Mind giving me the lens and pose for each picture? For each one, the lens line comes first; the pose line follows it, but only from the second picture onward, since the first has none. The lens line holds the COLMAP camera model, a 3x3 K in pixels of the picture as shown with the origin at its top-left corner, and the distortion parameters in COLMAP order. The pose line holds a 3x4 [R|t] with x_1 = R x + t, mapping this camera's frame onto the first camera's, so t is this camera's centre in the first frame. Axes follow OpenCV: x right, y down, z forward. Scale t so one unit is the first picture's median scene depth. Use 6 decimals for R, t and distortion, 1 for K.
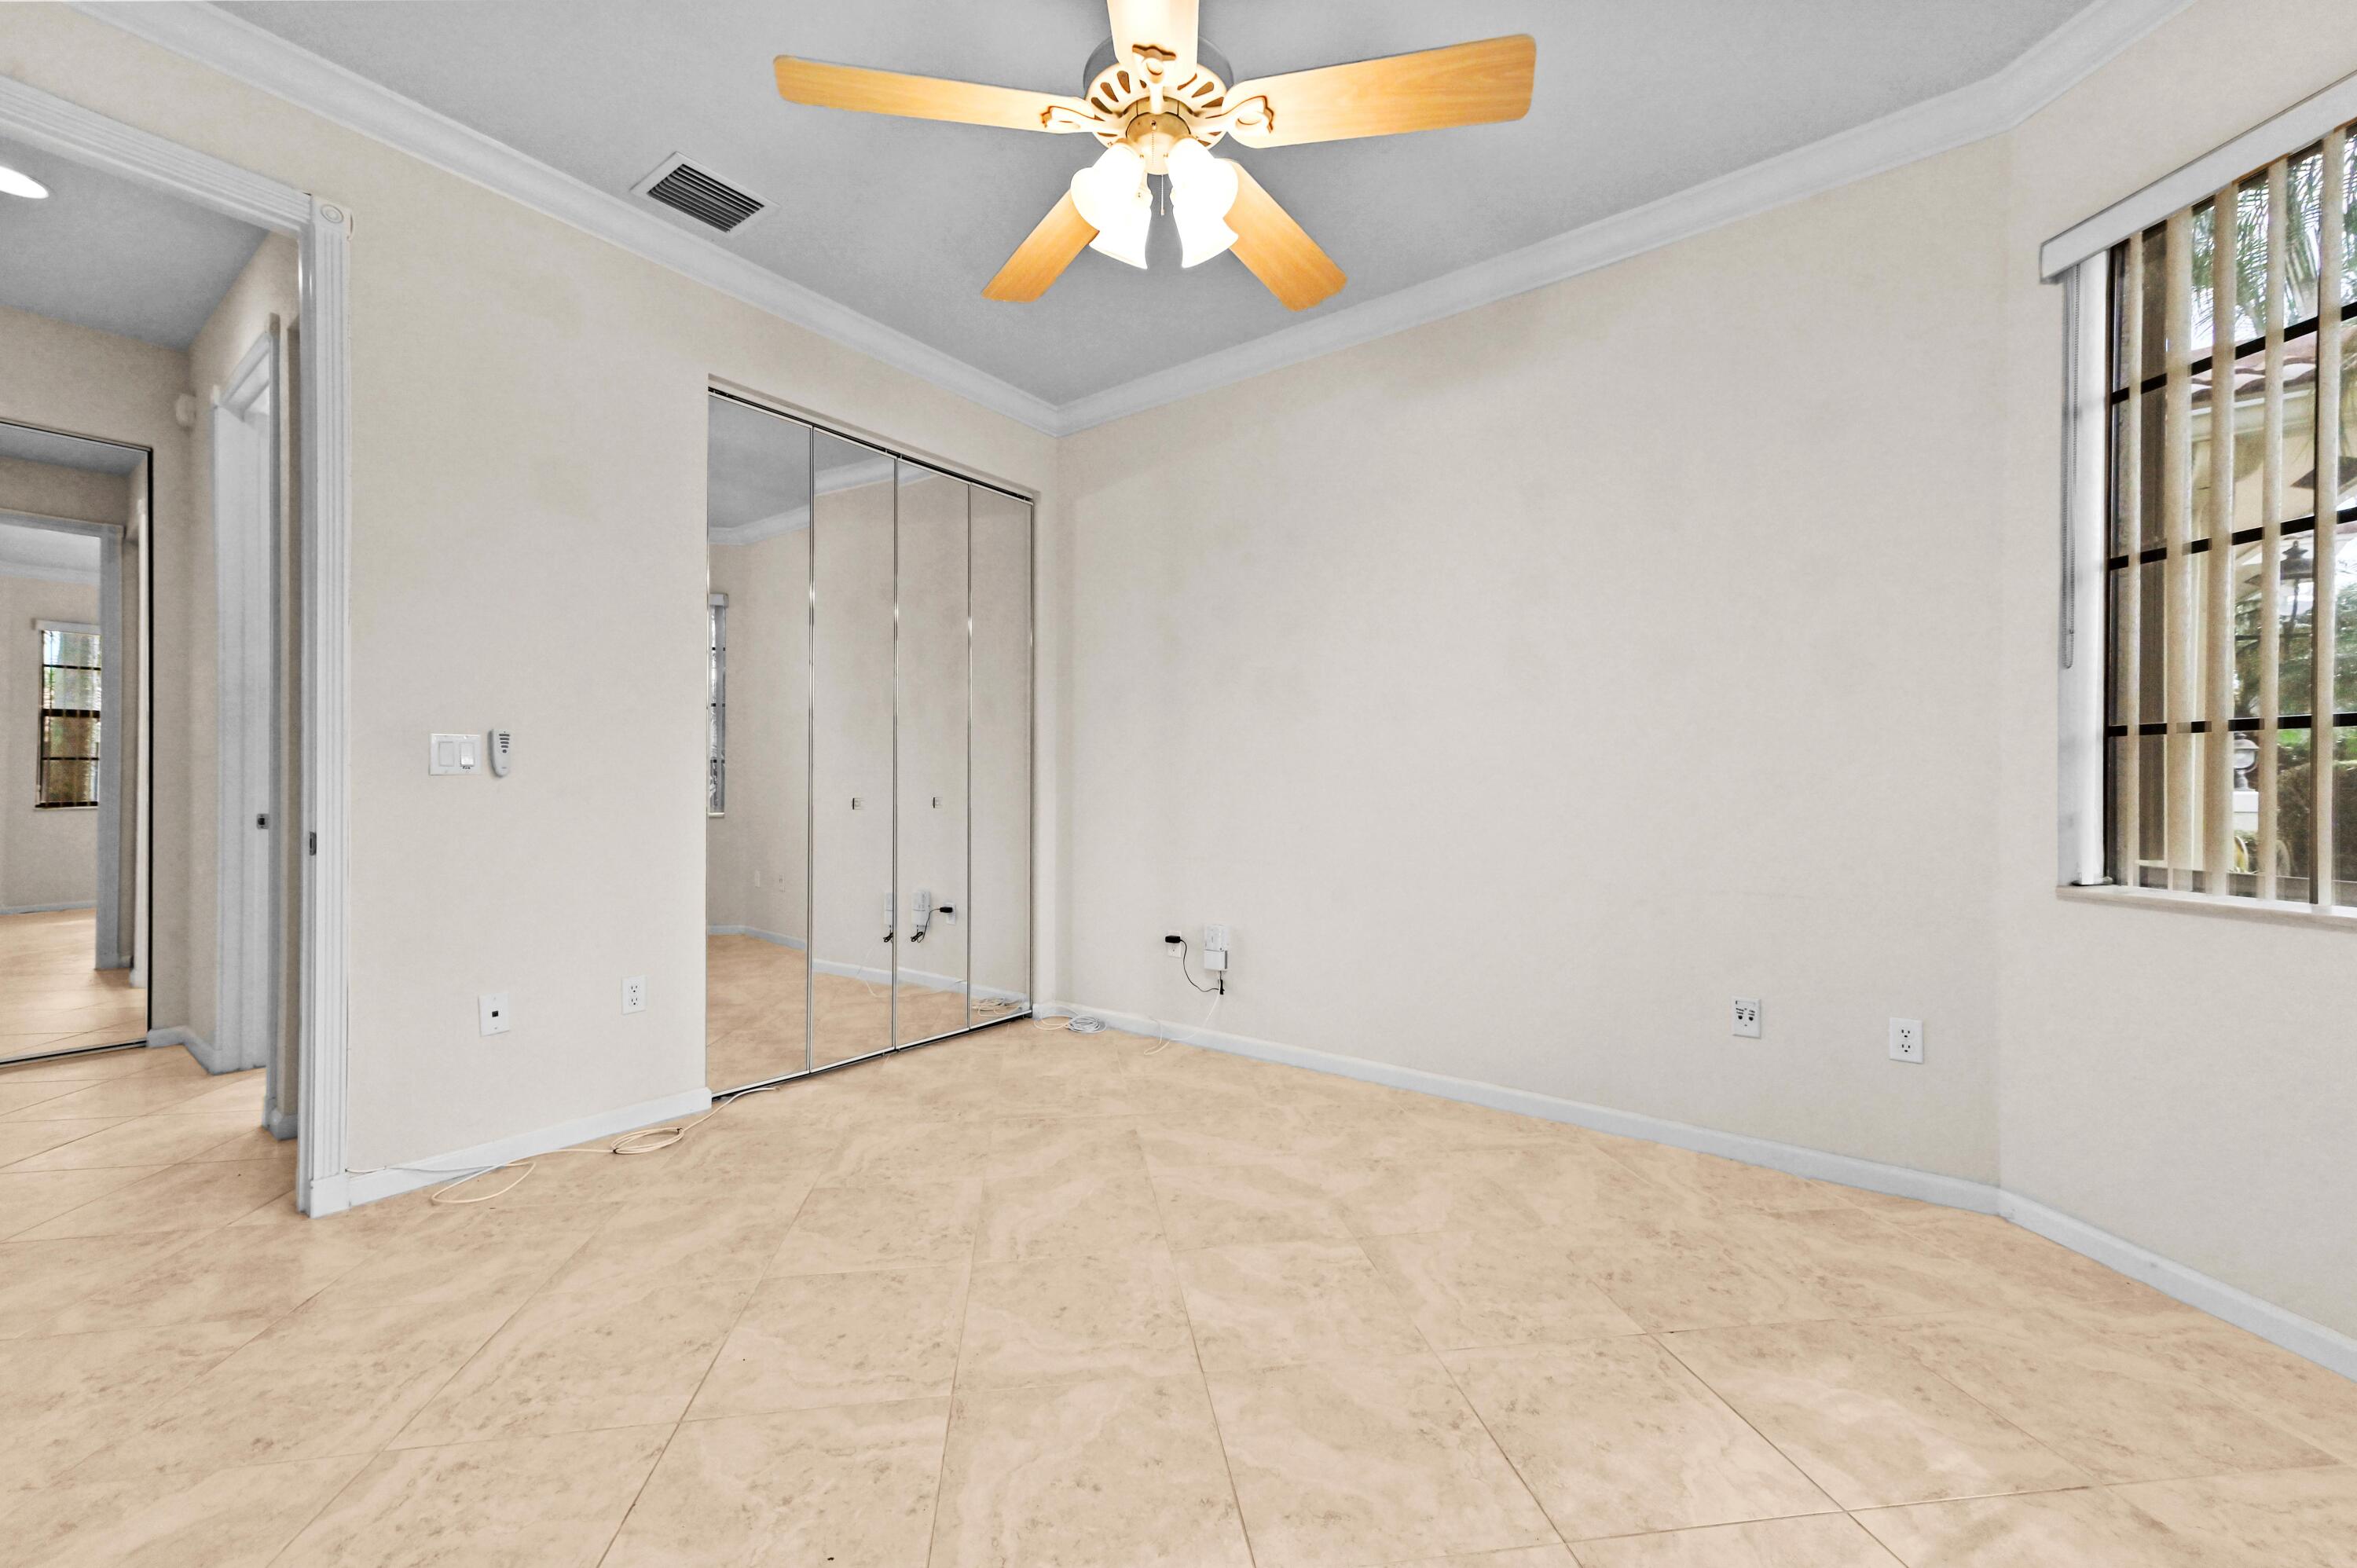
lens RADIAL K [[923.0, 0, 1171.6], [0, 923.0, 789.2], [0, 0, 1]] dist [0.008712, -0.001183]
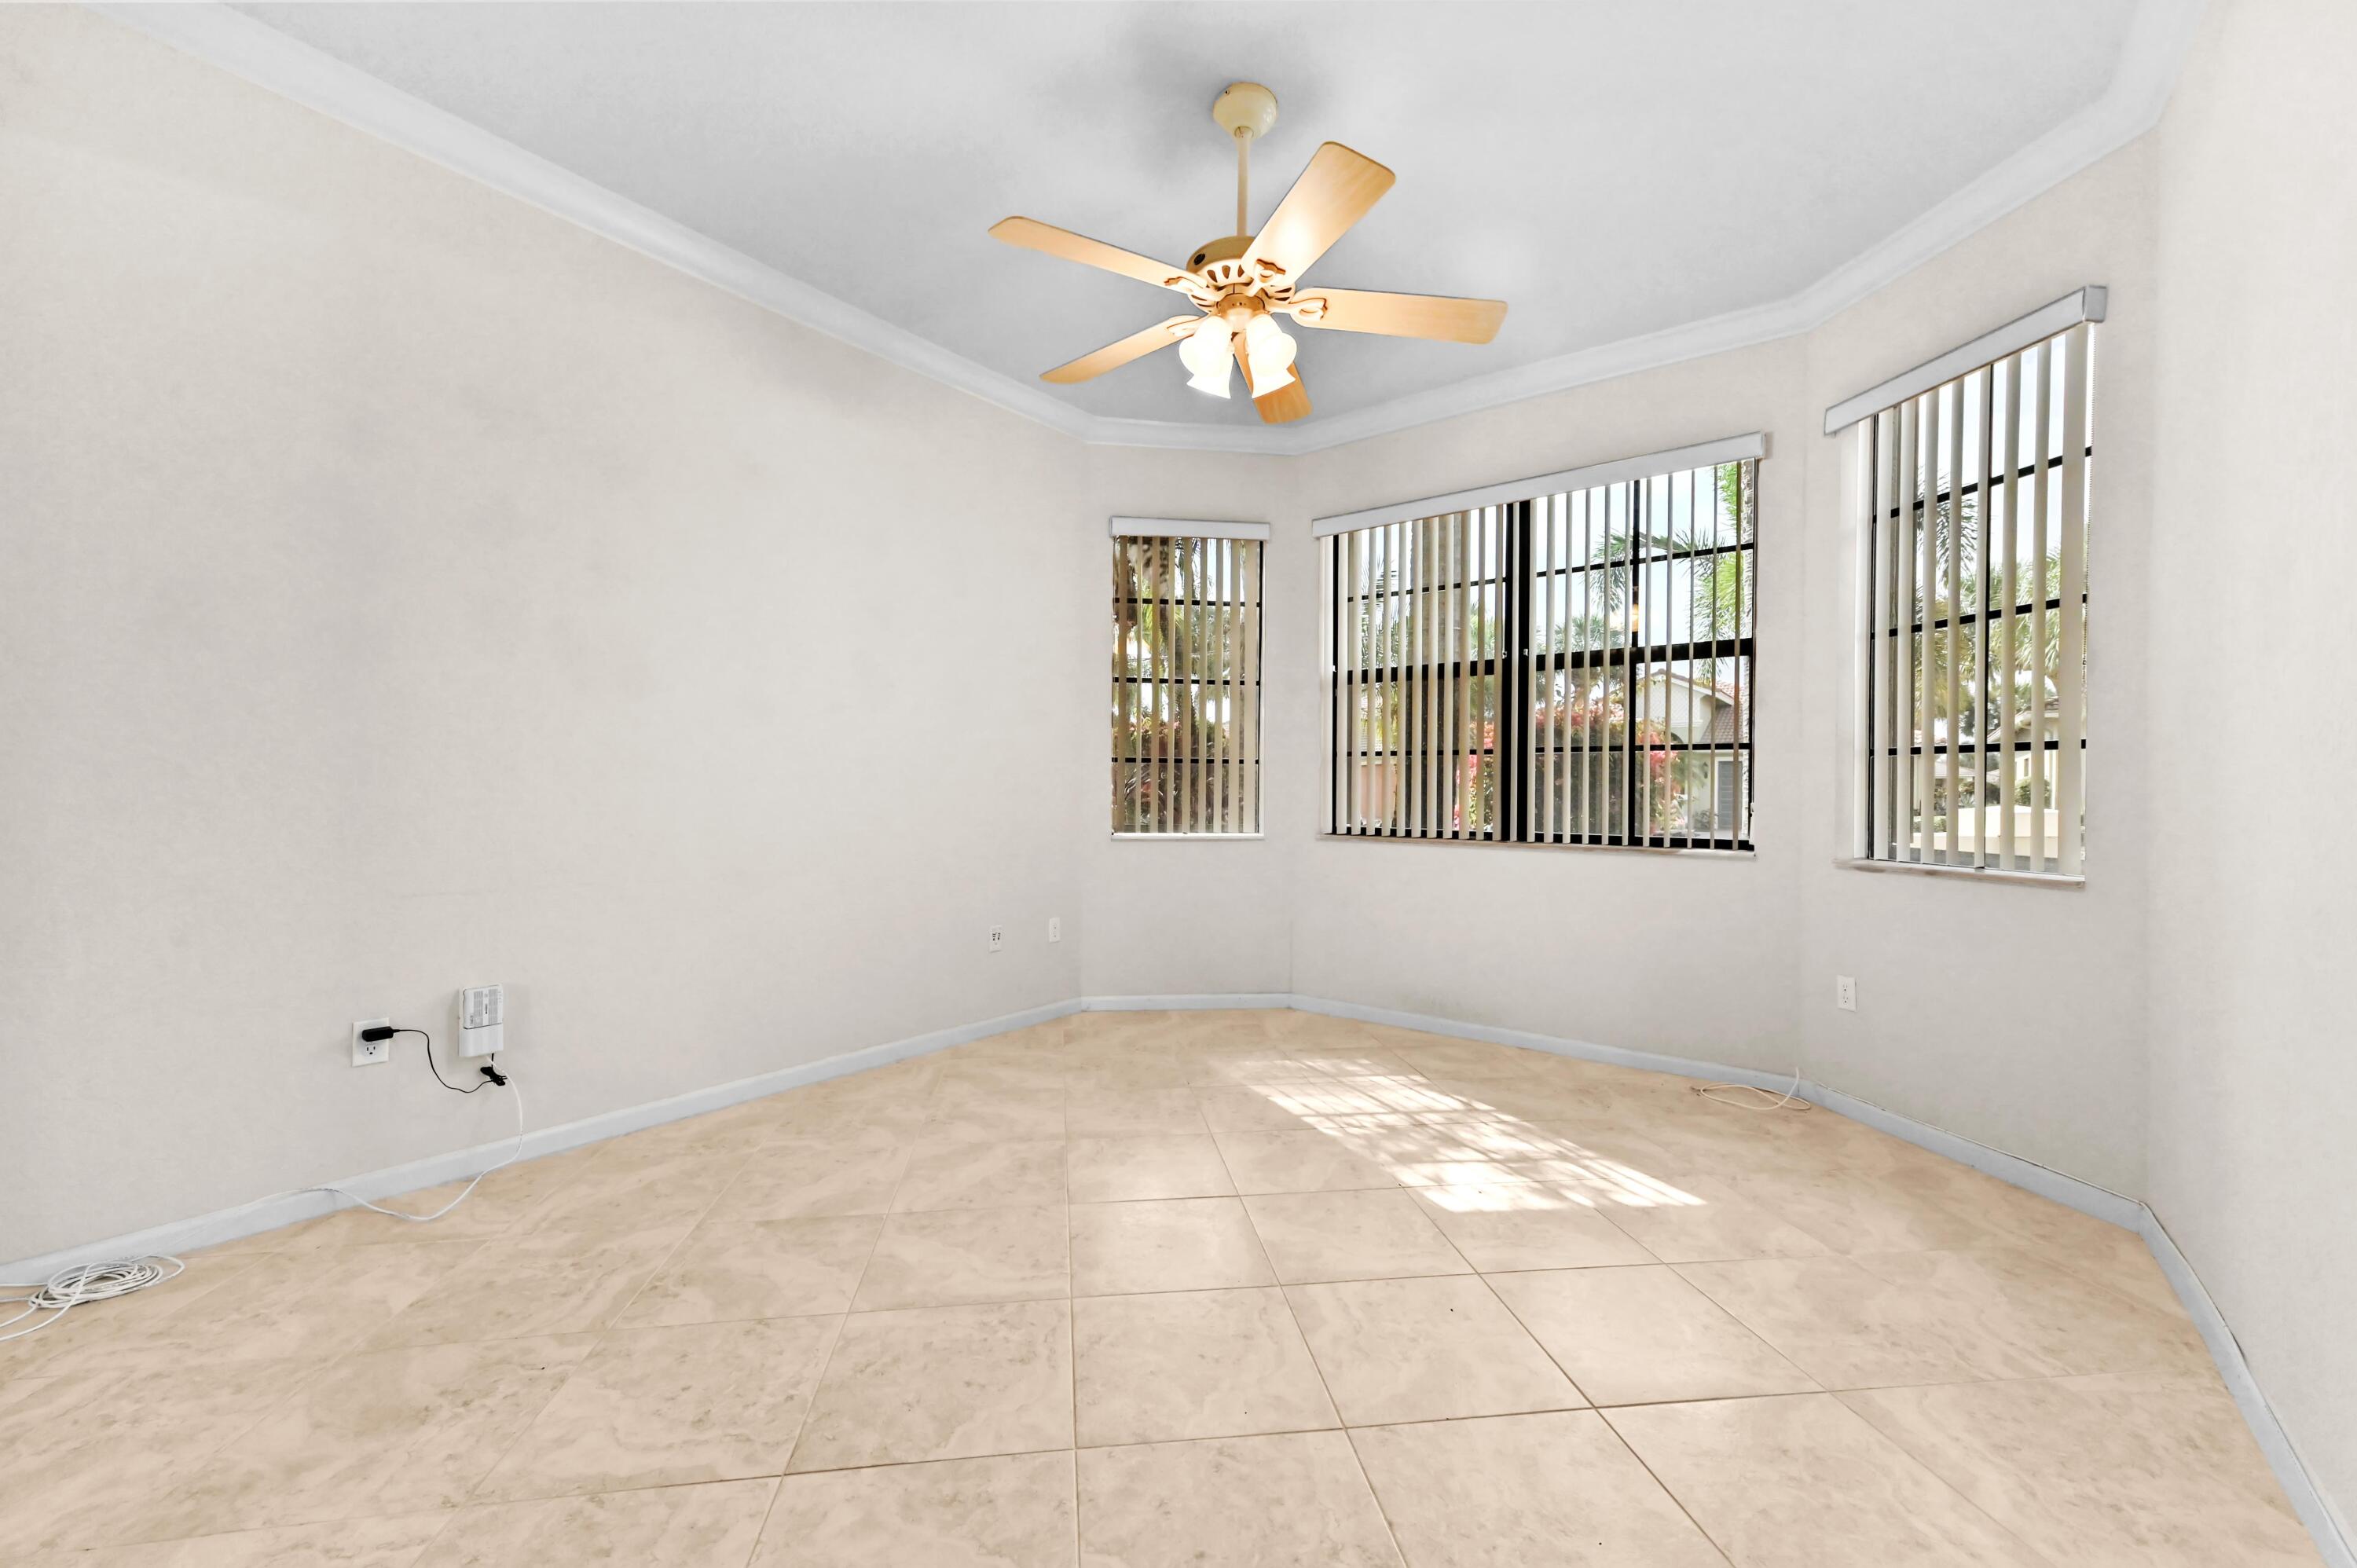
lens RADIAL K [[923.0, 0, 1191.8], [0, 923.0, 791.7], [0, 0, 1]] dist [0.008712, -0.001183]
pose [[0.006013, -0.005505, 0.999967, -0.851183], [-0.002476, 0.999982, 0.005520, -0.002040], [-0.999979, -0.002509, 0.005999, 0.649859]]
